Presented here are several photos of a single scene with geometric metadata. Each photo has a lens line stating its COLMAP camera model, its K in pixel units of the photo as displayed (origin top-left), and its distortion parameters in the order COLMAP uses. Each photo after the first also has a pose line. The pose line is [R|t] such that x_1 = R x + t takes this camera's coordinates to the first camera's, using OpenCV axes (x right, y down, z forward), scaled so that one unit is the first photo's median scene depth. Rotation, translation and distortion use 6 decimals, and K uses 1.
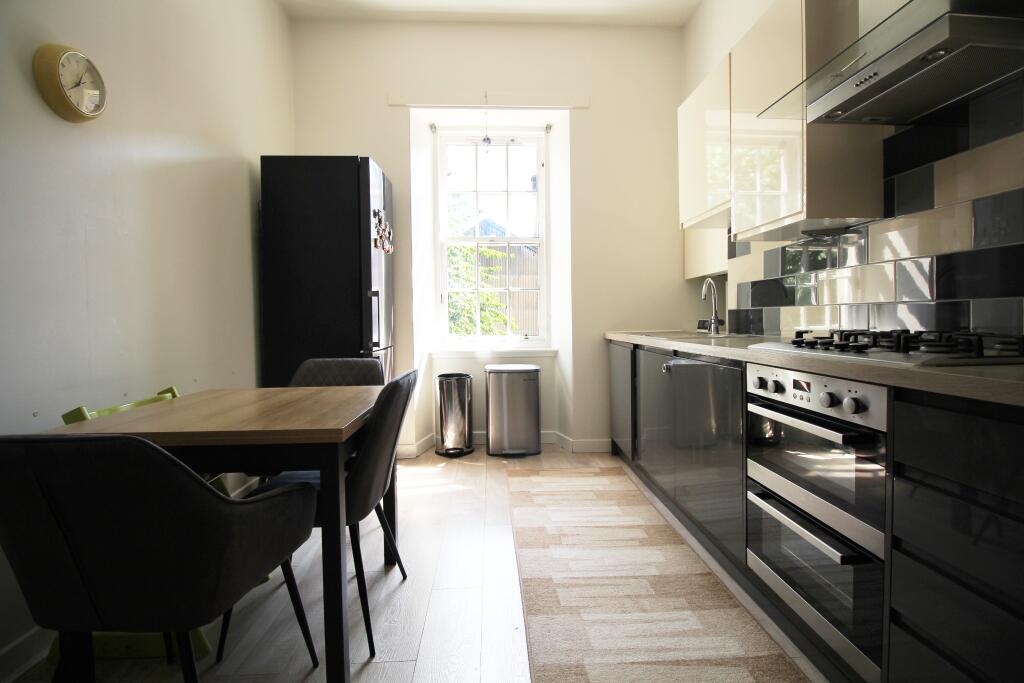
lens RADIAL K [[473.0, 0, 516.3], [0, 473.0, 334.0], [0, 0, 1]] dist [-0.017815, -0.002970]
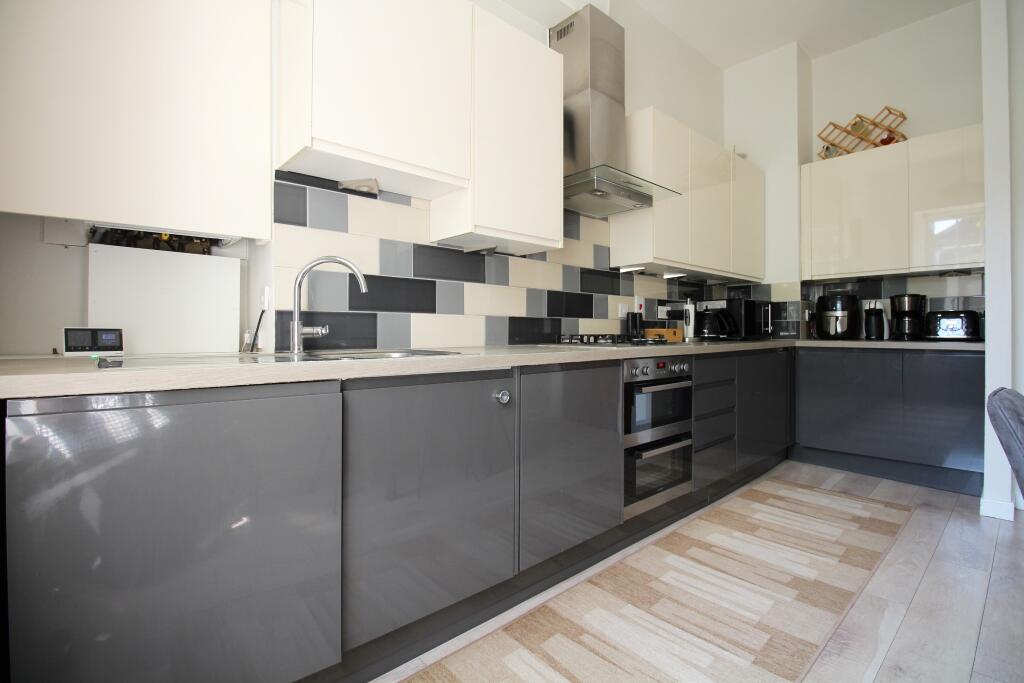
lens RADIAL K [[473.0, 0, 514.8], [0, 473.0, 324.7], [0, 0, 1]] dist [-0.017815, -0.002970]
pose [[-0.627079, -0.001286, 0.778954, -0.297143], [0.016840, 0.999743, 0.015207, -0.063572], [-0.778773, 0.022653, -0.626896, 1.892401]]
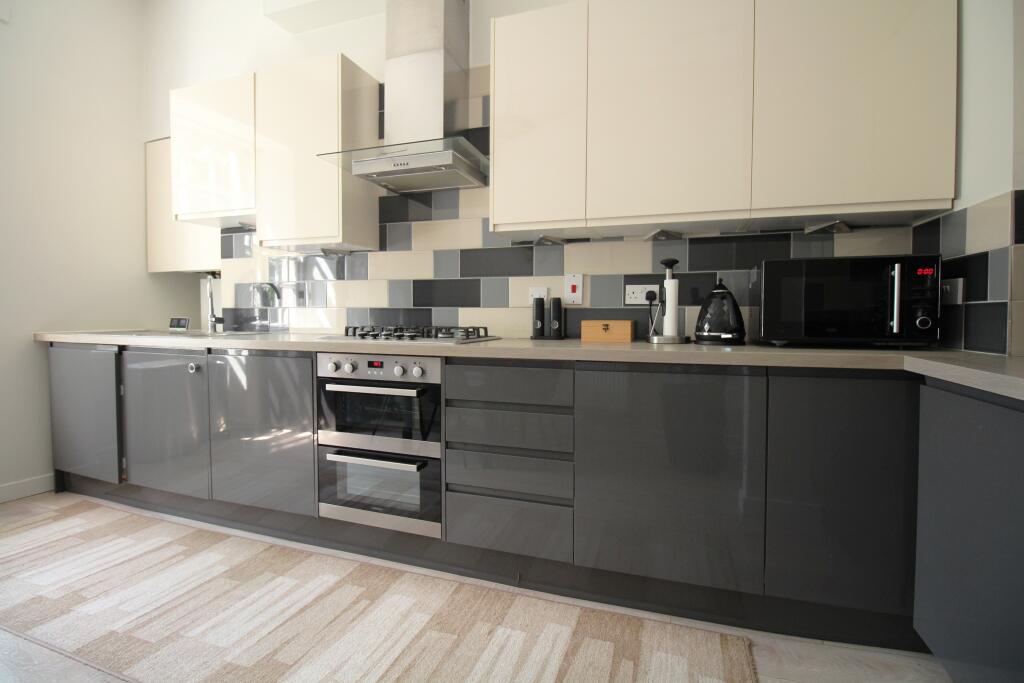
lens RADIAL K [[473.0, 0, 520.7], [0, 473.0, 330.7], [0, 0, 1]] dist [-0.017815, -0.002970]
pose [[0.371055, -0.013666, 0.928510, -0.424762], [0.018445, 0.999803, 0.007344, 0.003422], [-0.928427, 0.014401, 0.371234, 0.036970]]
